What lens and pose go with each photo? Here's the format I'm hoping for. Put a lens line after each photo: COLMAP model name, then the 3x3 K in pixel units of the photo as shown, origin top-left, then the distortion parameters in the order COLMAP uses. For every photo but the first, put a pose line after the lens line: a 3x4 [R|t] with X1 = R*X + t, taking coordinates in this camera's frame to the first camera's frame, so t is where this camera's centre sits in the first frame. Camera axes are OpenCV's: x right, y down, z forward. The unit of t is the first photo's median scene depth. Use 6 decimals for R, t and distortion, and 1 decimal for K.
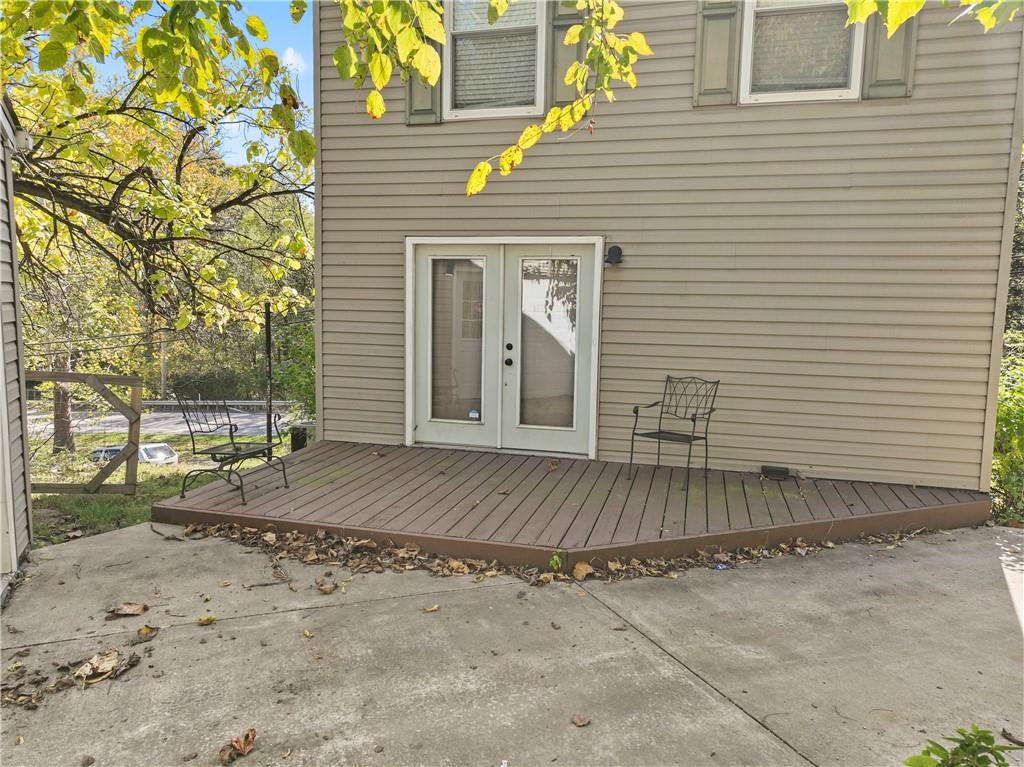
lens RADIAL K [[714.9, 0, 512.0], [0, 714.9, 383.5], [0, 0, 1]] dist [0.001014, 0.001627]
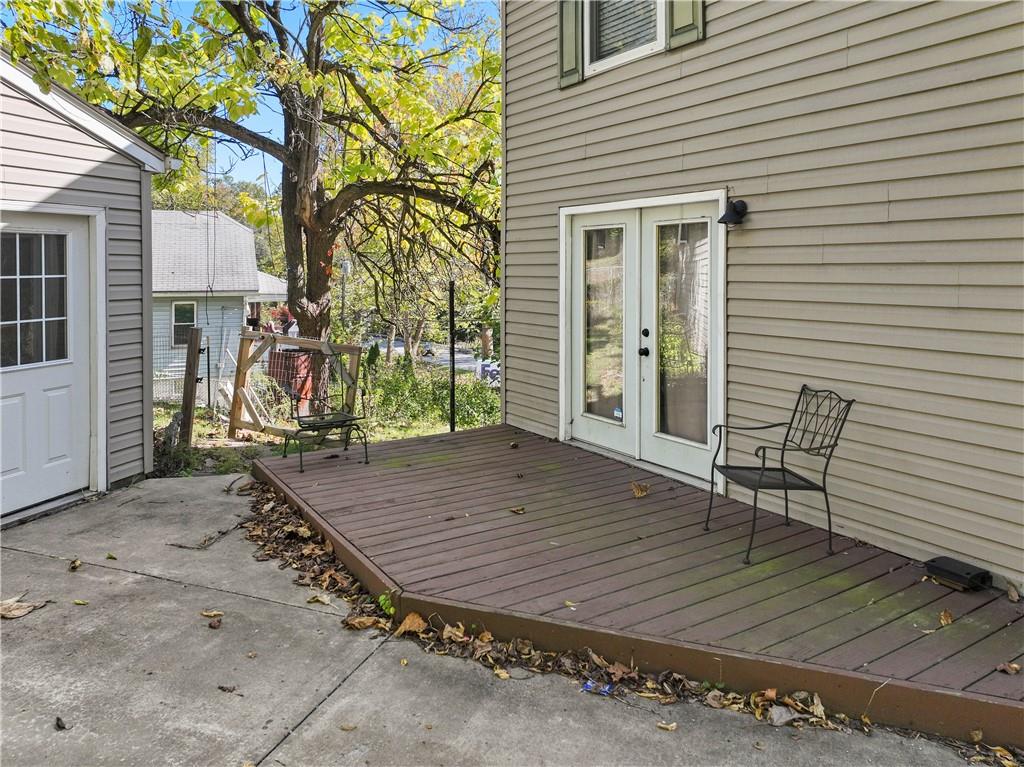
lens RADIAL K [[748.9, 0, 512.6], [0, 748.9, 271.9], [0, 0, 1]] dist [-0.000198, 0.004102]
pose [[0.738409, -0.017046, -0.674138, 0.486826], [-0.063346, 0.993507, -0.094507, -0.032196], [0.671372, 0.112489, 0.732534, 0.290191]]
